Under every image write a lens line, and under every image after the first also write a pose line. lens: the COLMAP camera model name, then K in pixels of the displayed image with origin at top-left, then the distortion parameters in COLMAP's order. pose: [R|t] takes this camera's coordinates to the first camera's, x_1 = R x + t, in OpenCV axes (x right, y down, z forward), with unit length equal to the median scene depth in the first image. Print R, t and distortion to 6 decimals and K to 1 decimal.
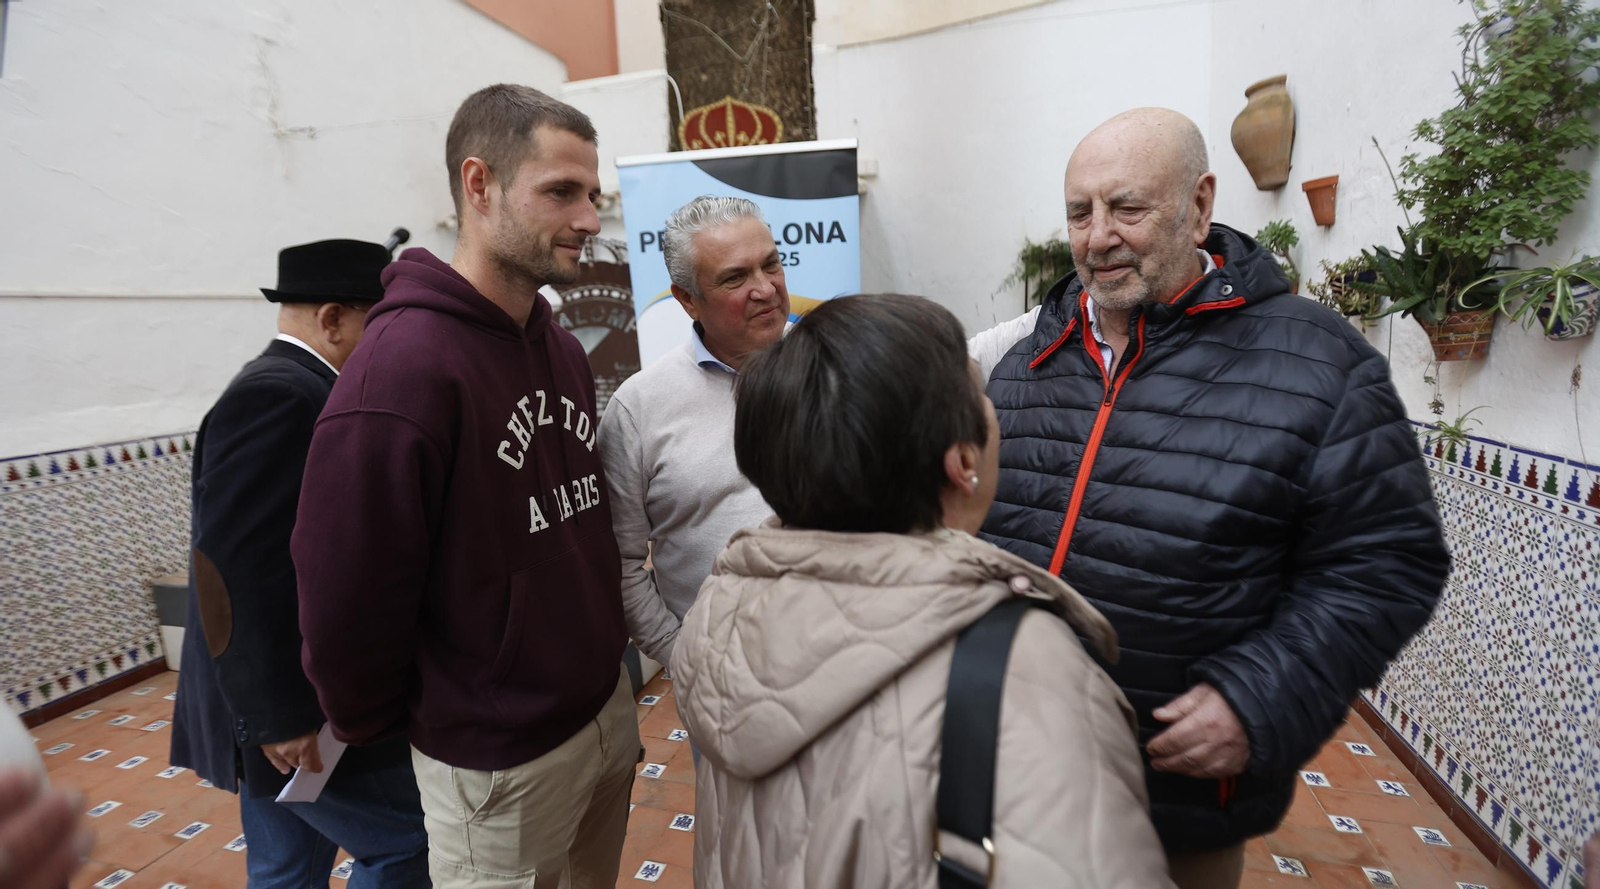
lens RADIAL K [[735.9, 0, 800.0], [0, 735.9, 444.5], [0, 0, 1]] dist [-0.070064, 0.024403]
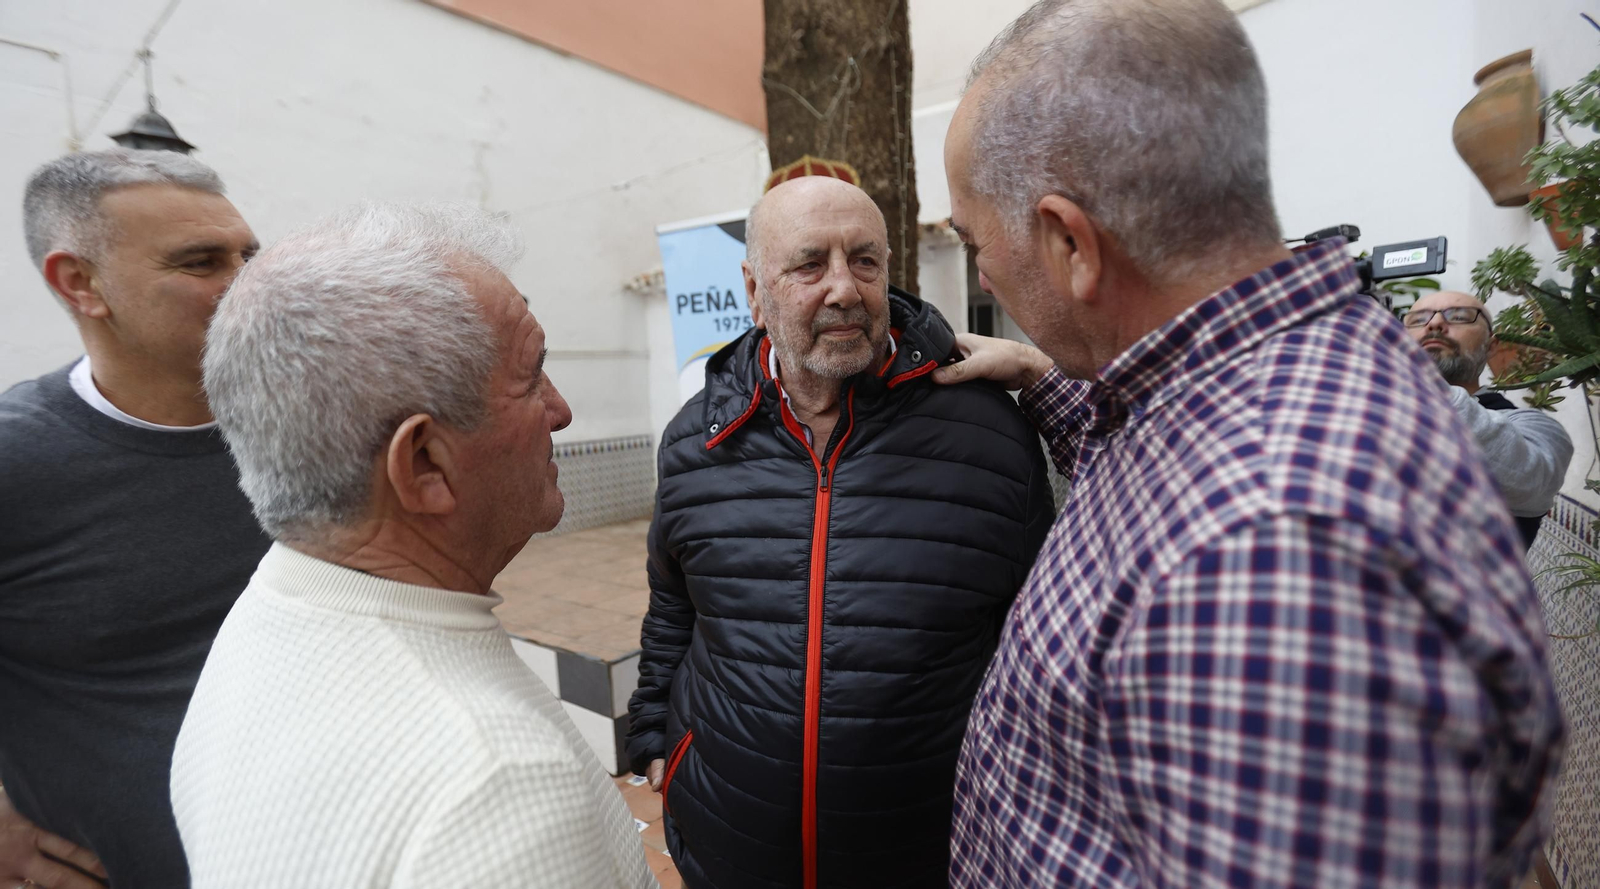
lens RADIAL K [[760.3, 0, 800.0], [0, 760.3, 444.5], [0, 0, 1]] dist [-0.075841, 0.026107]
pose [[0.928341, 0.037078, -0.369876, 0.446178], [-0.064065, 0.996083, -0.060945, -0.034007], [0.366168, 0.080274, 0.927080, 0.111216]]
